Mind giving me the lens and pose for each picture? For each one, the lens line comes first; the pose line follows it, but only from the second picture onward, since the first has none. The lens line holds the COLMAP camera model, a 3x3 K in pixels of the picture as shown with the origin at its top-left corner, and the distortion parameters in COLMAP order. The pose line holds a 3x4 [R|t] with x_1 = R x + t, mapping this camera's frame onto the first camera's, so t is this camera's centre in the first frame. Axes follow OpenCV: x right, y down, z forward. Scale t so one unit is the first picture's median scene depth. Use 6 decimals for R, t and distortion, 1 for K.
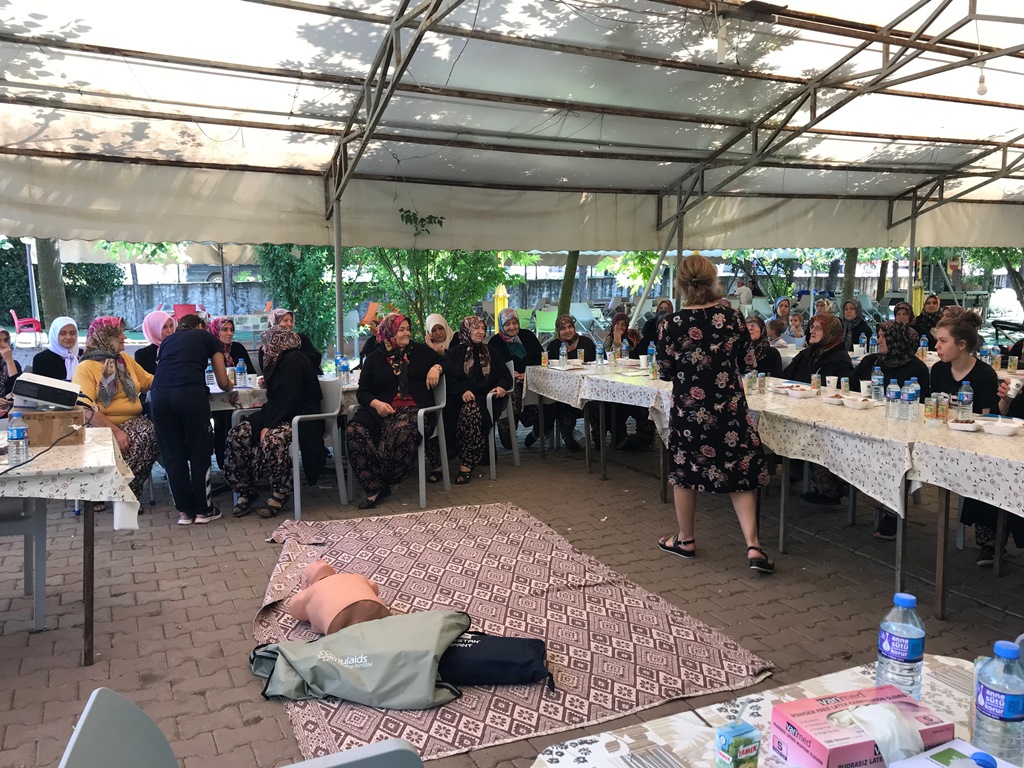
lens RADIAL K [[831.9, 0, 510.3], [0, 831.9, 385.5], [0, 0, 1]] dist [0.001393, -0.031518]
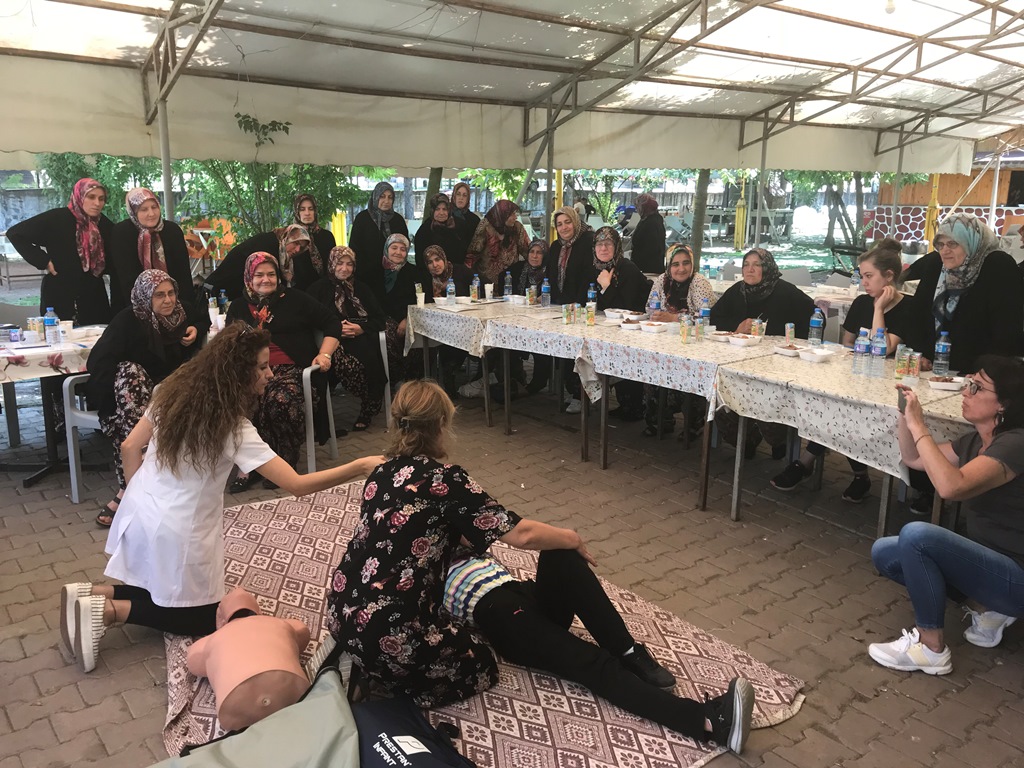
lens RADIAL K [[831.9, 0, 514.9], [0, 831.9, 380.5], [0, 0, 1]] dist [0.001393, -0.031518]
pose [[0.972760, -0.035930, 0.229015, -0.058594], [0.012784, 0.994727, 0.101759, -0.024823], [-0.231463, -0.096059, 0.968090, 0.094670]]
